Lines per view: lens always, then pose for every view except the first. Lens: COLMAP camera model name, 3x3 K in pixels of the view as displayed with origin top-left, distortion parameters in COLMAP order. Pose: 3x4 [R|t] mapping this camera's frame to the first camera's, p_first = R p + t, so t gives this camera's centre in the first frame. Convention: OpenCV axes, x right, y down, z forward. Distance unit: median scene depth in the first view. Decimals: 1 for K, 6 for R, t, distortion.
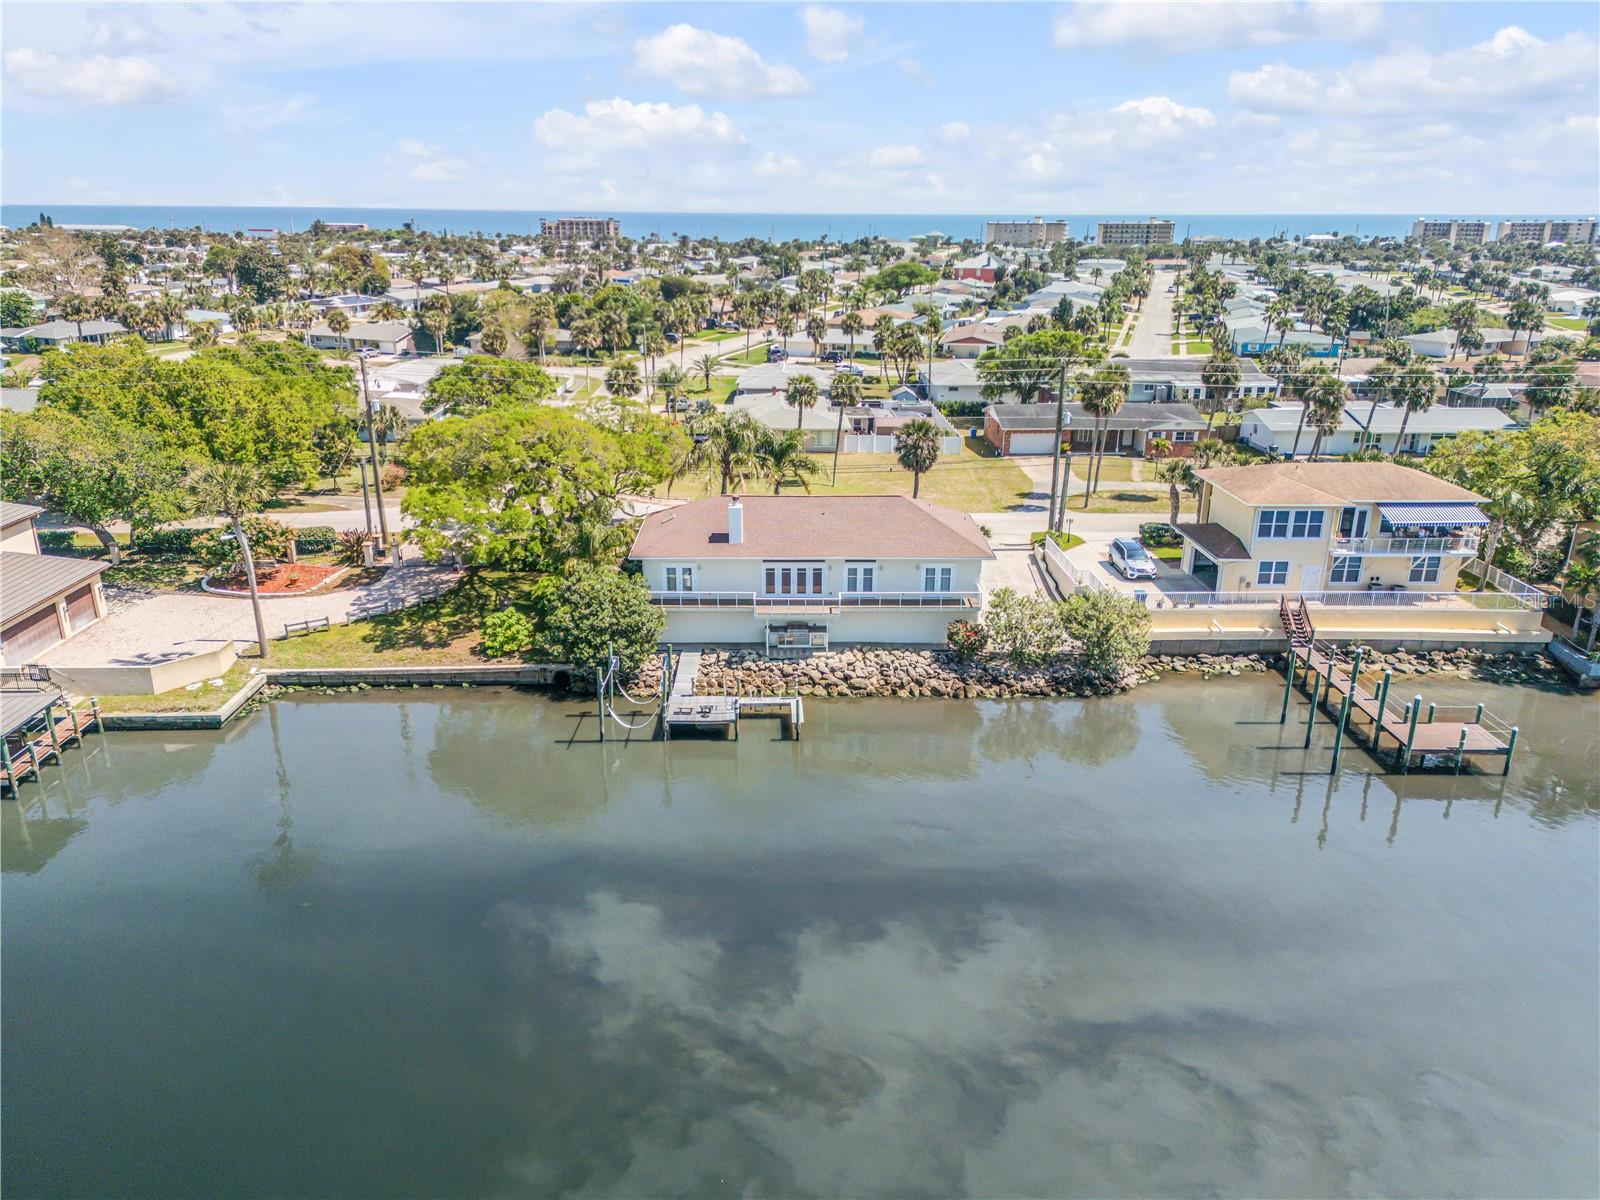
lens RADIAL K [[1150.1, 0, 800.0], [0, 1150.1, 600.0], [0, 0, 1]] dist [0.073535, -0.072308]
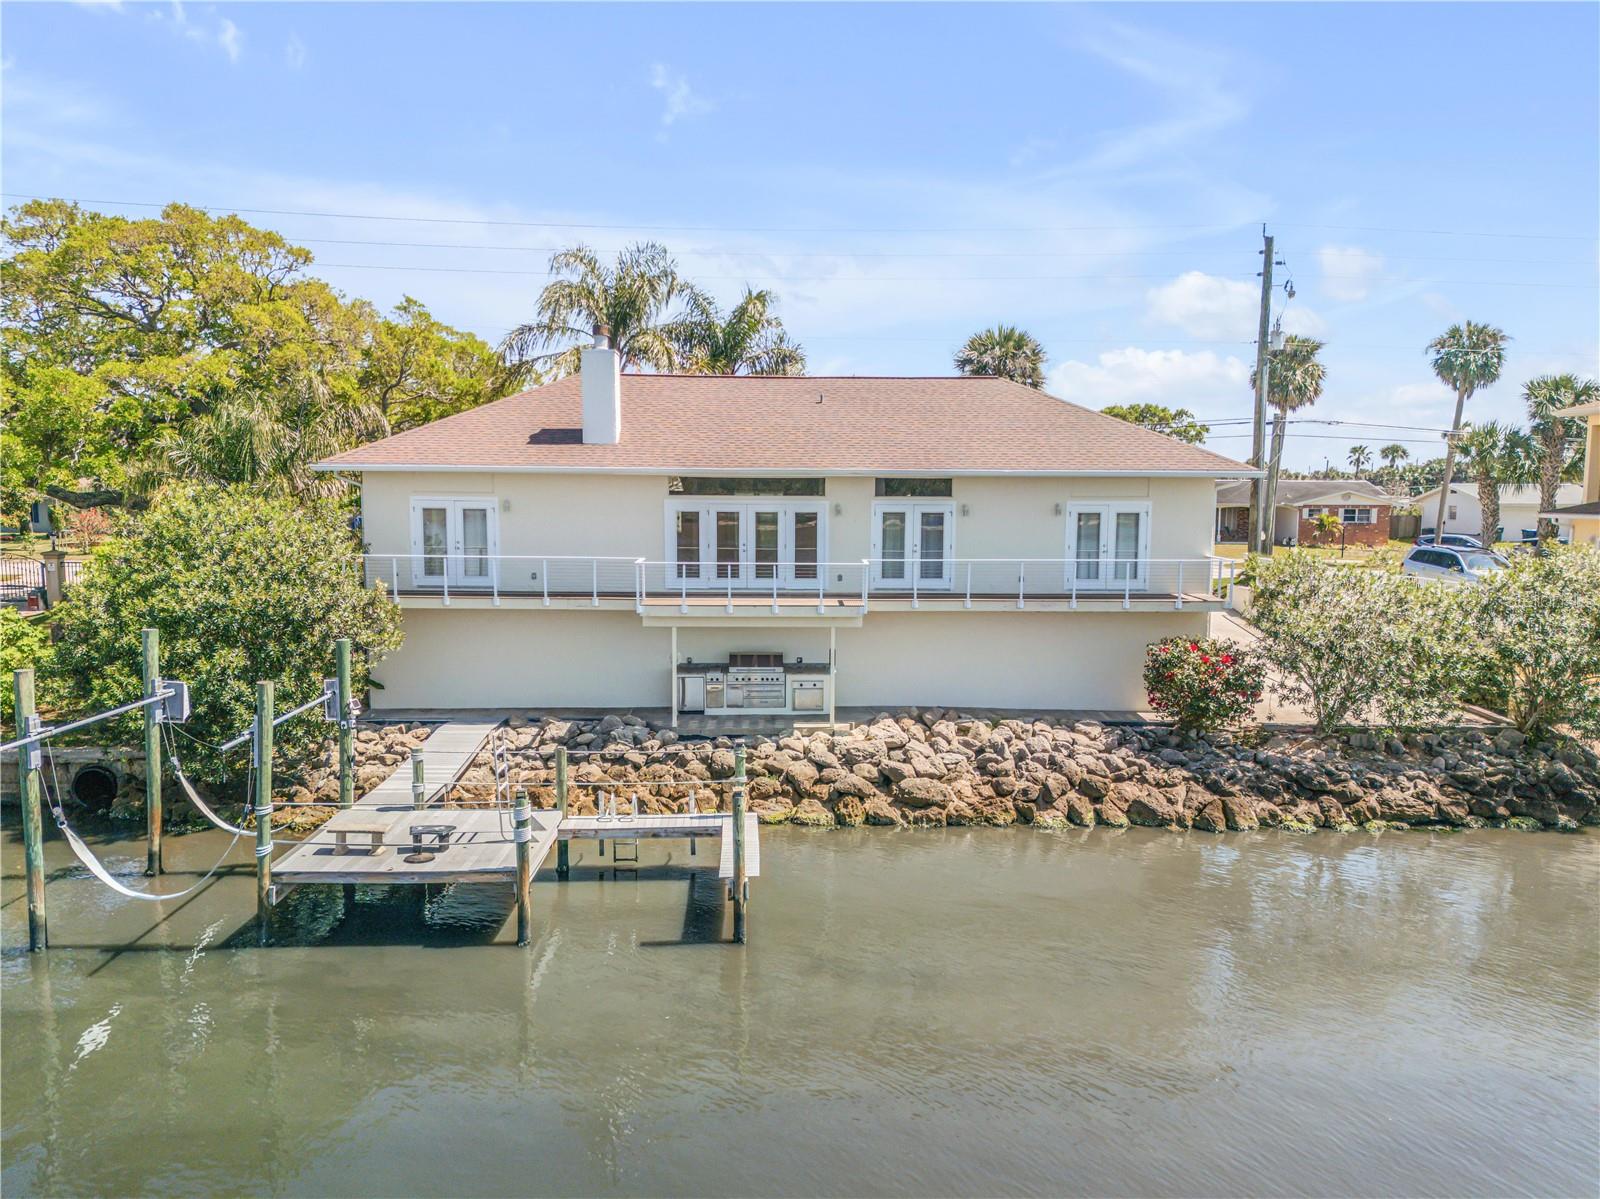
lens RADIAL K [[1150.1, 0, 800.0], [0, 1150.1, 599.5], [0, 0, 1]] dist [0.073535, -0.072308]
pose [[0.999950, -0.001622, 0.009873, 0.009454], [0.003766, 0.975208, -0.221257, 0.092479], [-0.009270, 0.221283, 0.975166, 0.632889]]
